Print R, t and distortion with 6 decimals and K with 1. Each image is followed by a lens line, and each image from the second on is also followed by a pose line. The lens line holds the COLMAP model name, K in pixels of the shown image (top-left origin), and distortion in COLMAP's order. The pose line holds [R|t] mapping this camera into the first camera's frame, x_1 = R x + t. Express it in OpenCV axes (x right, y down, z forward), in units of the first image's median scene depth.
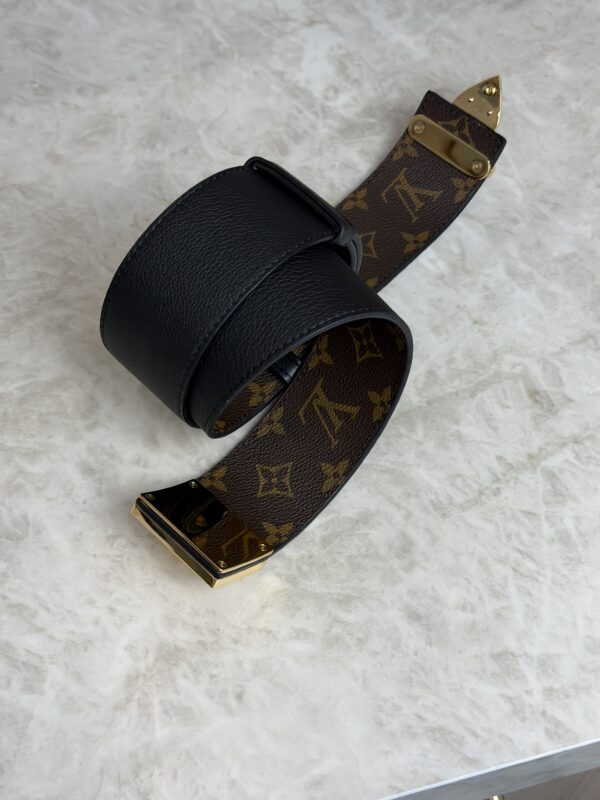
lens RADIAL K [[1129.3, 0, 286.9], [0, 1129.3, 396.9], [0, 0, 1]] dist [0.204698, -0.533082]
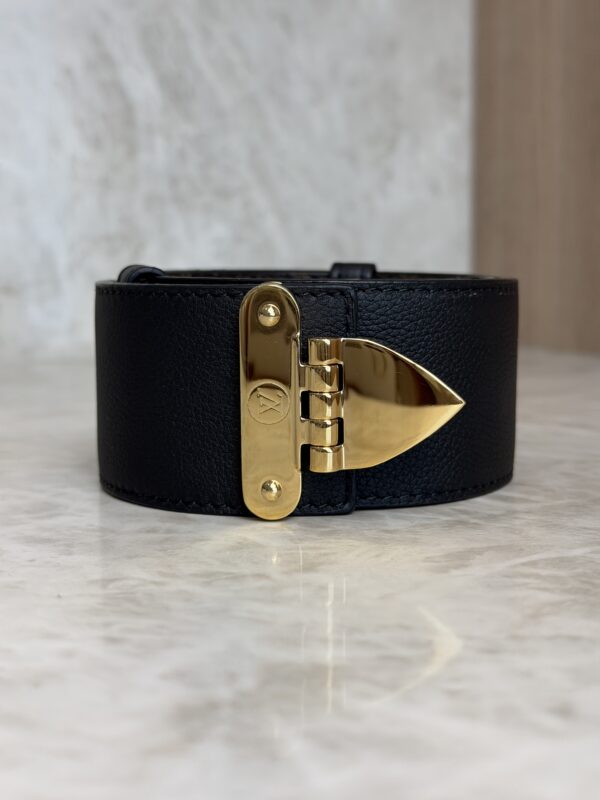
lens RADIAL K [[1154.9, 0, 300.0], [0, 1154.9, 400.0], [0, 0, 1]] dist [0.172789, -0.020464]
pose [[0.990691, -0.002427, 0.136107, -0.126064], [0.111394, 0.589147, -0.800310, 0.377148], [-0.078245, 0.808022, 0.583934, 0.631962]]
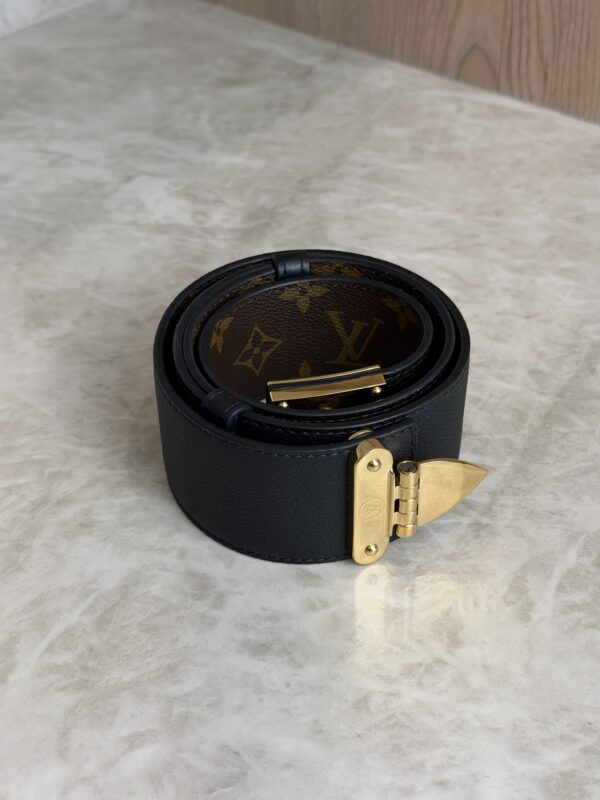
lens RADIAL K [[1126.7, 0, 299.5], [0, 1126.7, 404.0], [0, 0, 1]] dist [0.199904, -0.507567]
pose [[0.824660, -0.362128, 0.434510, -0.362479], [0.495682, 0.832711, -0.246764, 0.111952], [-0.272461, 0.418875, 0.866204, 0.333415]]
